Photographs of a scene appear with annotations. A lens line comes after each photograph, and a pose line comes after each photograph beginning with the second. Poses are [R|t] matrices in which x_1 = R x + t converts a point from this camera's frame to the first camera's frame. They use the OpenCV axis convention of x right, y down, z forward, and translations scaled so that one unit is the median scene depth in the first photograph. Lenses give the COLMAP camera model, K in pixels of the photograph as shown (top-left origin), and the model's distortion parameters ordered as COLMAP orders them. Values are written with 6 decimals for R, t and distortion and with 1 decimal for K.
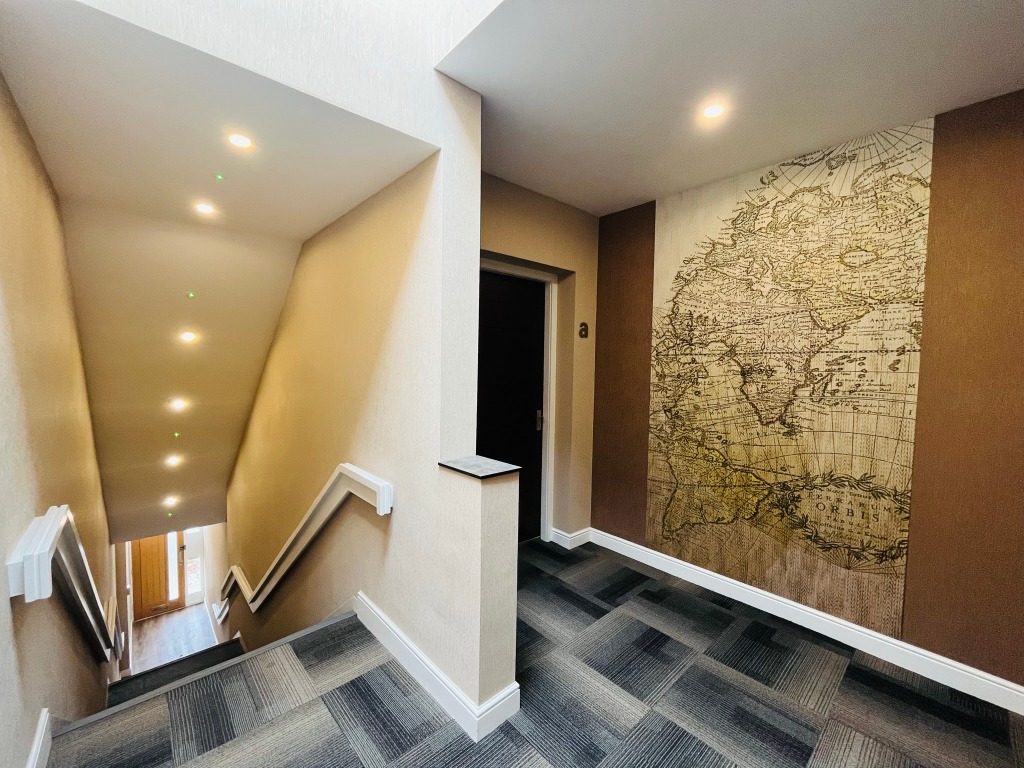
lens RADIAL K [[418.6, 0, 506.7], [0, 418.6, 383.3], [0, 0, 1]] dist [-0.001434, -0.000157]
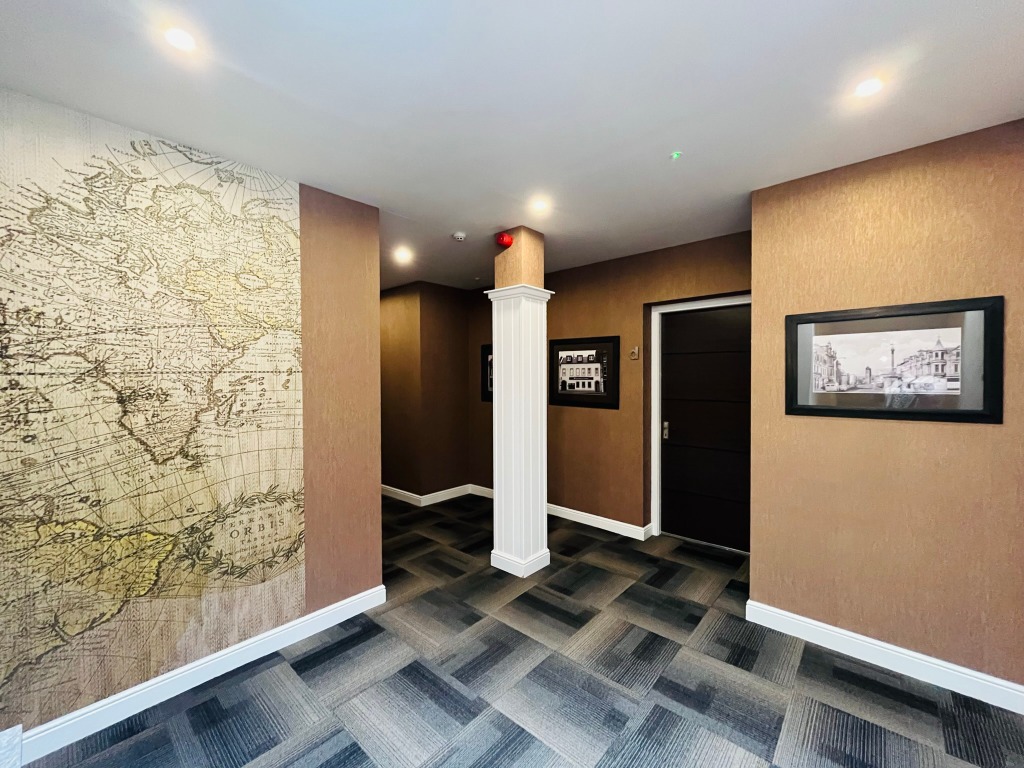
lens RADIAL K [[418.6, 0, 506.7], [0, 418.6, 383.3], [0, 0, 1]] dist [-0.001434, -0.000157]
pose [[-0.103804, -0.031761, 0.994091, -0.239303], [0.051088, 0.998000, 0.037220, -0.049958], [-0.993285, 0.054649, -0.101973, 0.448375]]
